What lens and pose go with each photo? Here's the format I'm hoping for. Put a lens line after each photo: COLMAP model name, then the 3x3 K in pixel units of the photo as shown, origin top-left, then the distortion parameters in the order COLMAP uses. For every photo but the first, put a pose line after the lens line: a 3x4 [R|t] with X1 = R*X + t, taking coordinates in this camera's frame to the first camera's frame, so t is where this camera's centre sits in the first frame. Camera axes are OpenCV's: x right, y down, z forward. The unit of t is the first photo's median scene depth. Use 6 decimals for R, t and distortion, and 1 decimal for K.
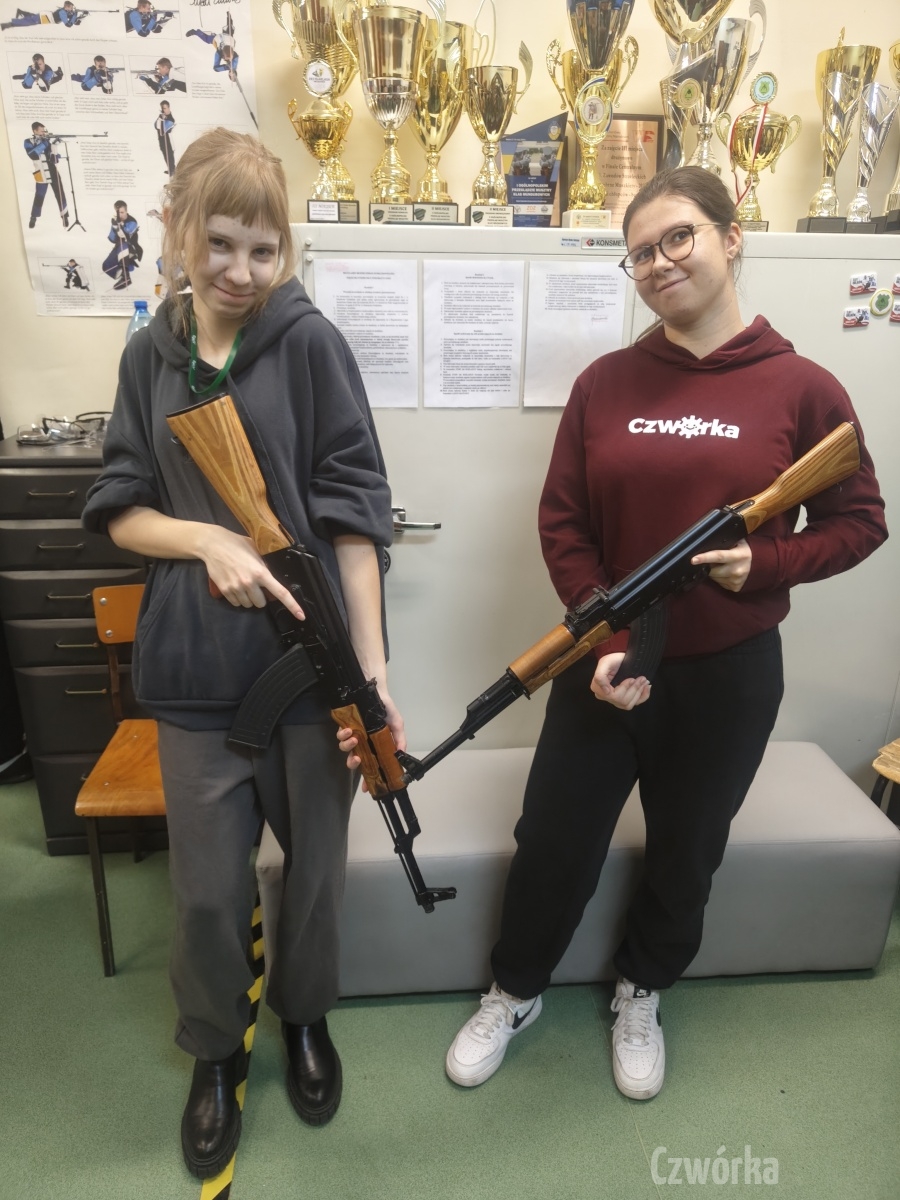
lens RADIAL K [[843.8, 0, 454.4], [0, 843.8, 598.9], [0, 0, 1]] dist [0.004992, 0.000181]
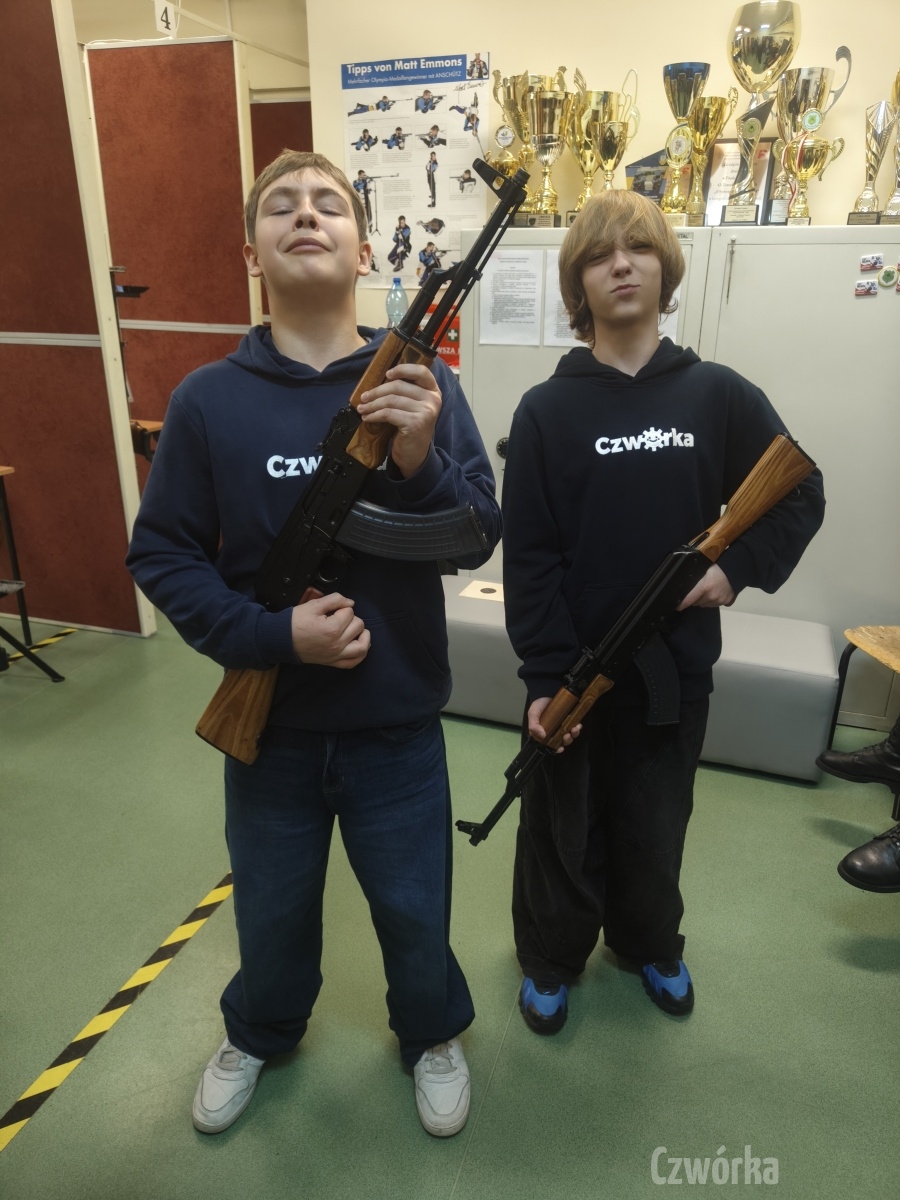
lens RADIAL K [[843.8, 0, 453.9], [0, 843.8, 599.0], [0, 0, 1]] dist [0.004992, 0.000181]
pose [[0.908344, 0.146287, -0.391805, 0.465005], [-0.143224, 0.988990, 0.037213, 0.187406], [0.392936, 0.022314, 0.919295, -0.450100]]
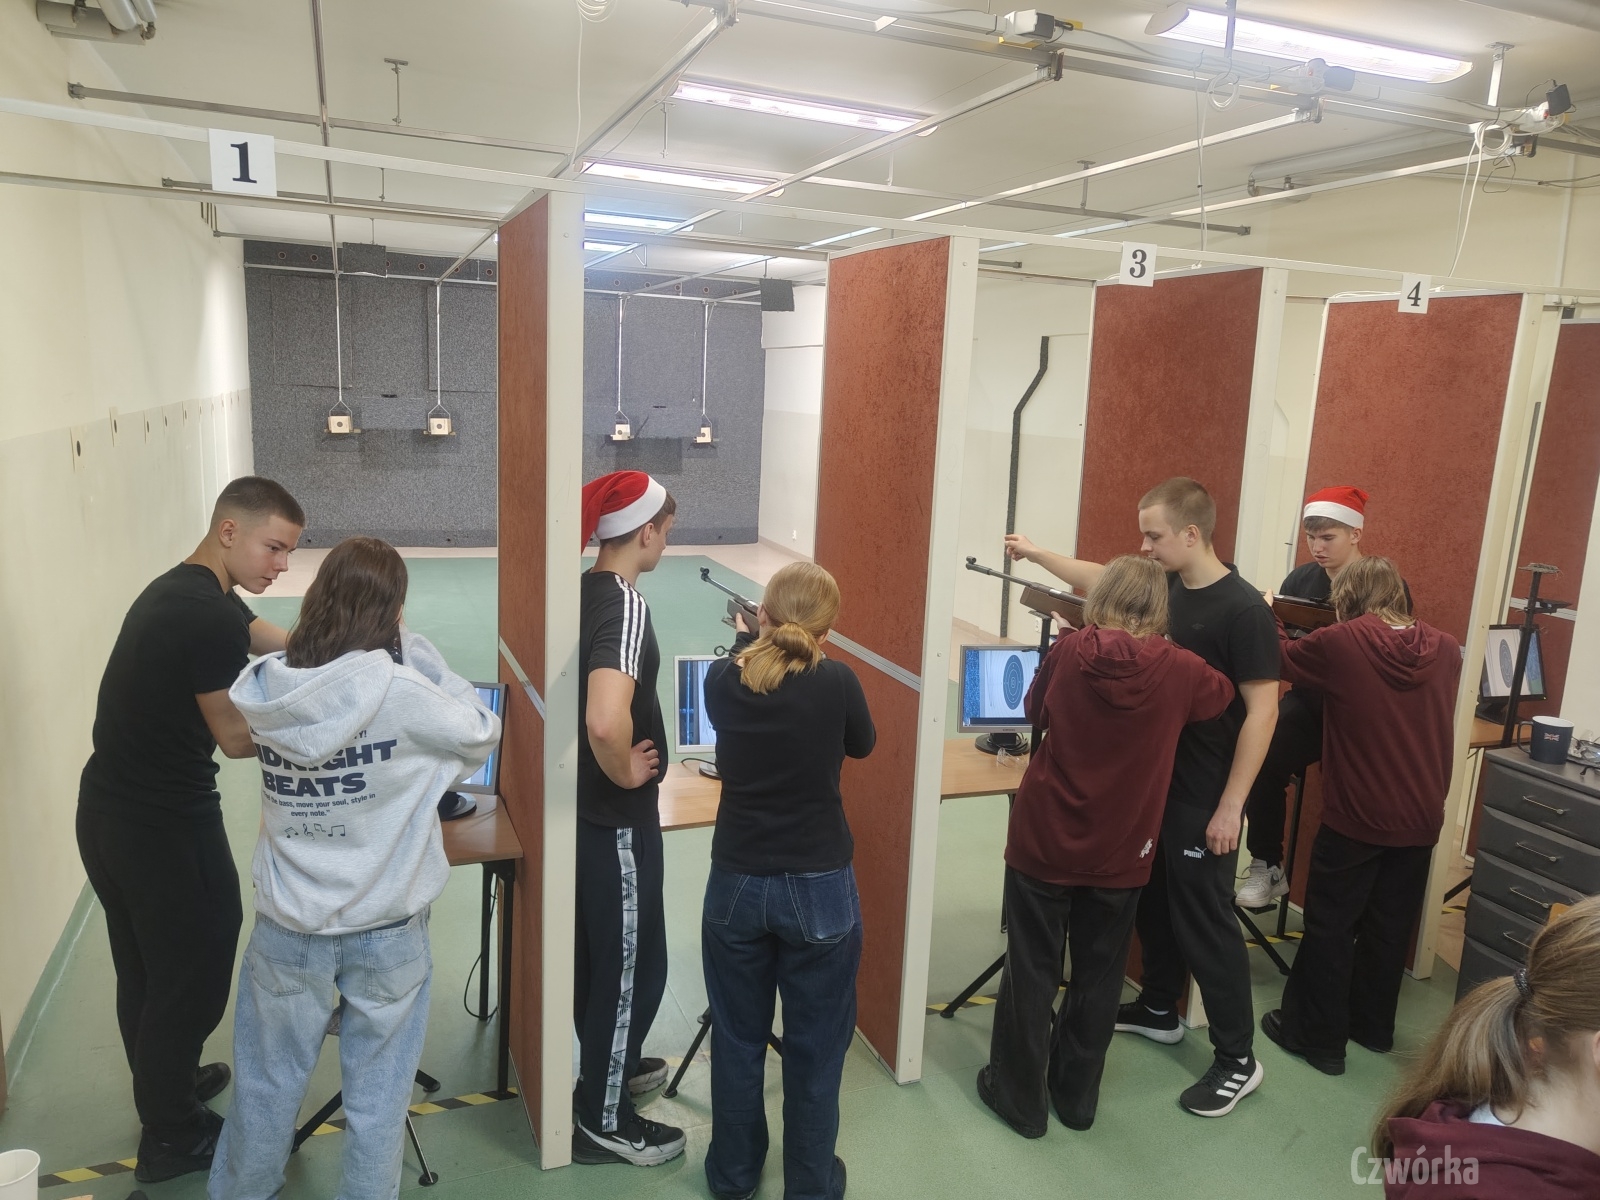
lens RADIAL K [[1125.0, 0, 790.7], [0, 1125.0, 601.0], [0, 0, 1]] dist [0.004992, 0.000181]
pose [[0.277429, 0.181622, -0.943423, 0.617752], [-0.364738, 0.928363, 0.071466, -0.119561], [0.888819, 0.324276, 0.323799, -0.459204]]
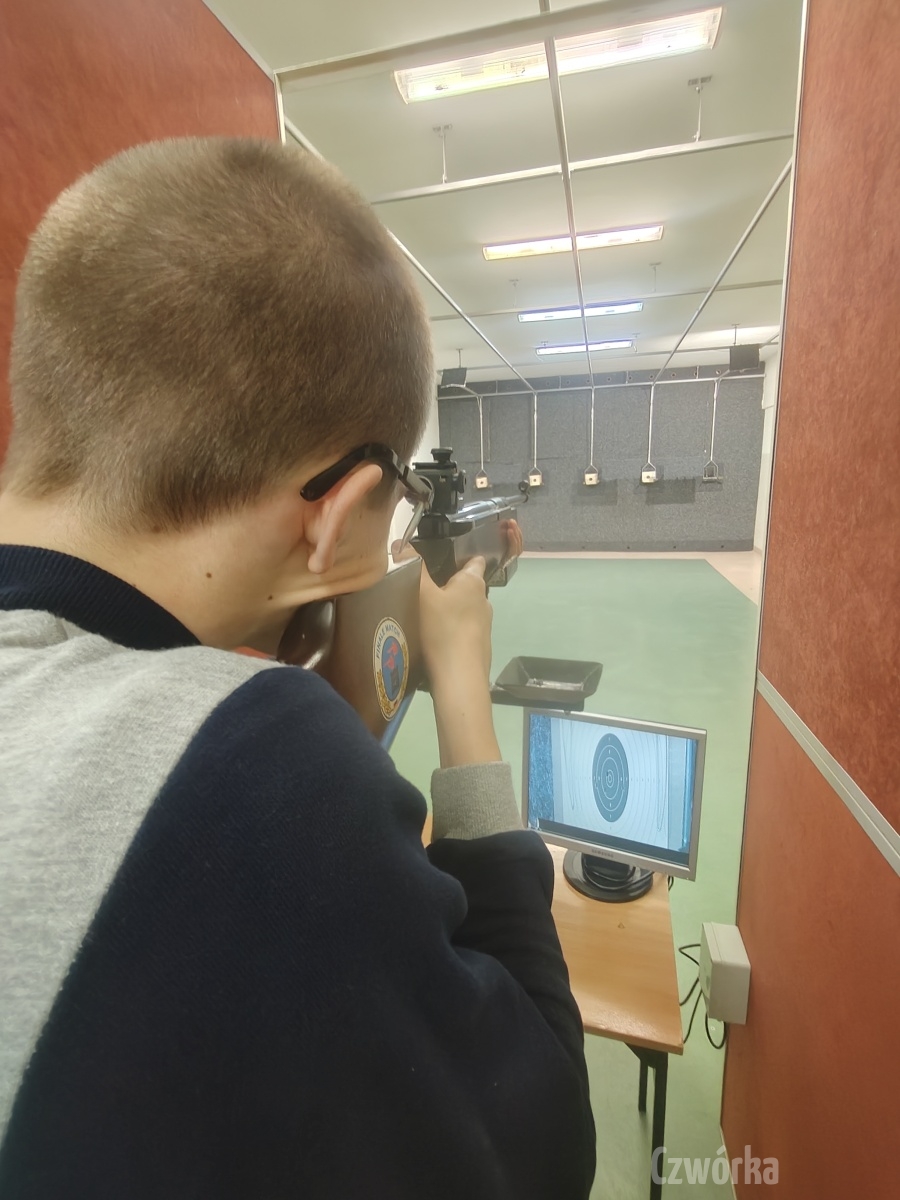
lens RADIAL K [[563.6, 0, 457.1], [0, 563.6, 608.2], [0, 0, 1]] dist [-0.006042, -0.000003]
pose [[-0.334066, 0.226452, -0.914943, -0.611773], [-0.286488, 0.900388, 0.327453, -0.299701], [0.897956, 0.371511, -0.235913, 0.541659]]
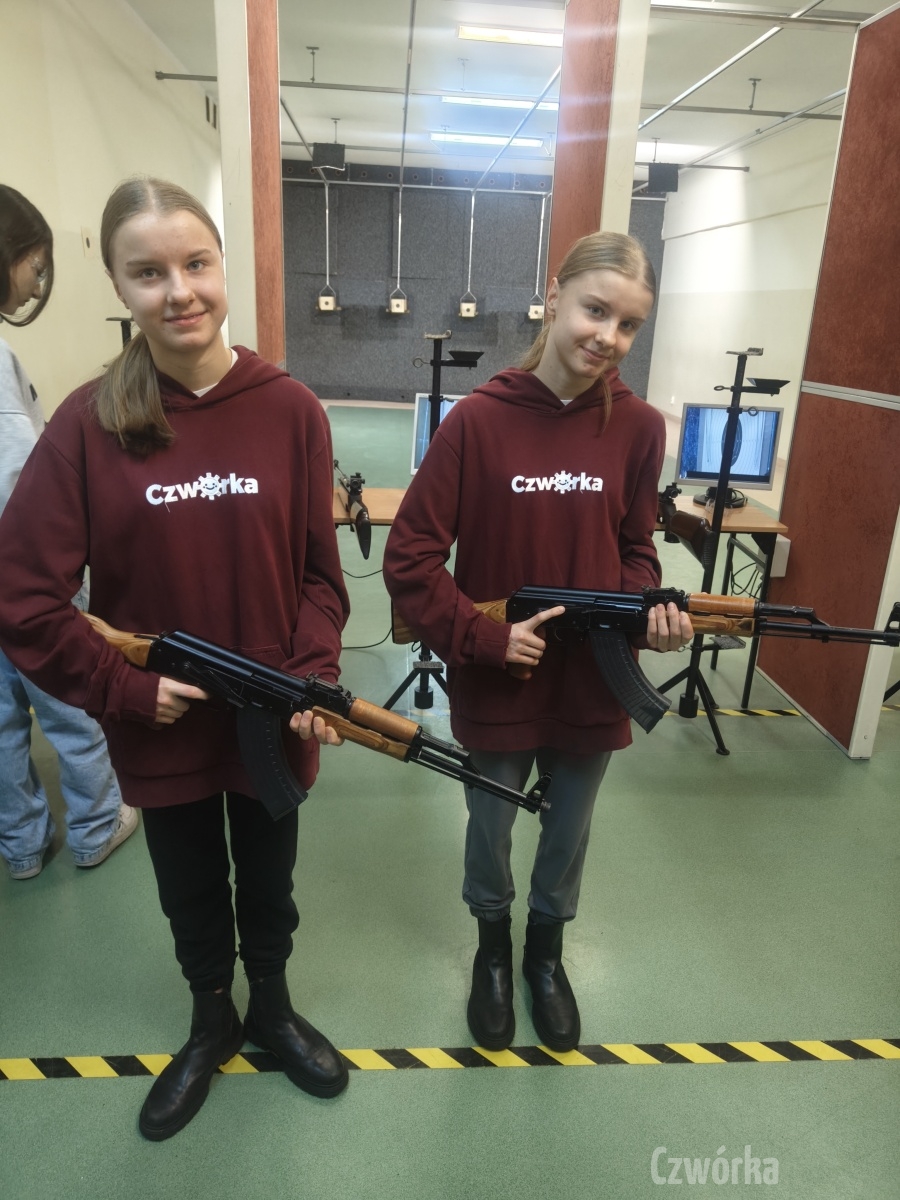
lens RADIAL K [[843.8, 0, 451.6], [0, 843.8, 611.0], [0, 0, 1]] dist [0.004992, 0.000181]
pose [[-0.026031, 0.329259, -0.943881, 0.525338], [-0.377143, 0.871192, 0.314304, -0.005507], [0.925789, 0.364160, 0.101500, 0.055815]]
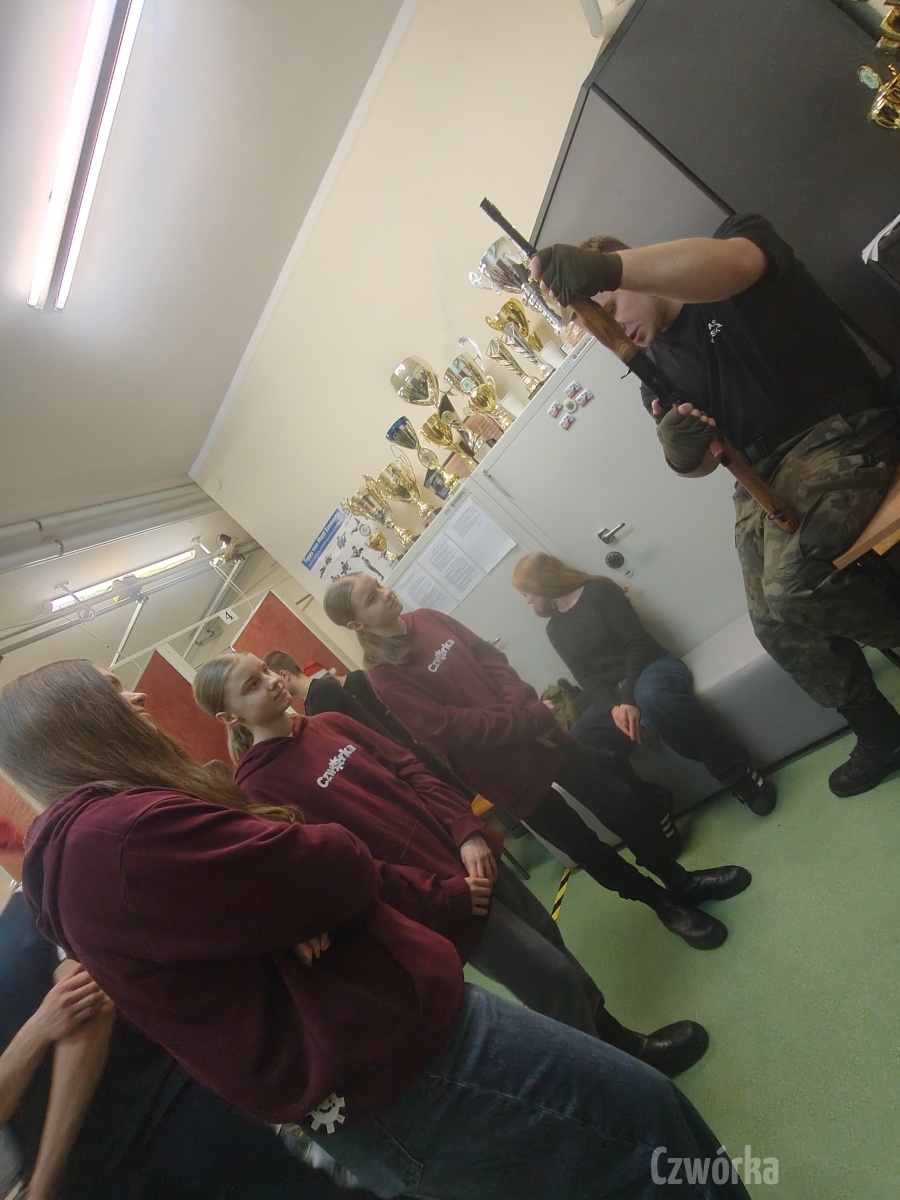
lens RADIAL K [[563.6, 0, 448.5], [0, 563.6, 611.2], [0, 0, 1]] dist [-0.006042, -0.000003]
pose [[0.532498, -0.580809, -0.615716, 0.828404], [0.522309, 0.797890, -0.300940, 0.222842], [0.666062, -0.161345, 0.728237, -0.126844]]
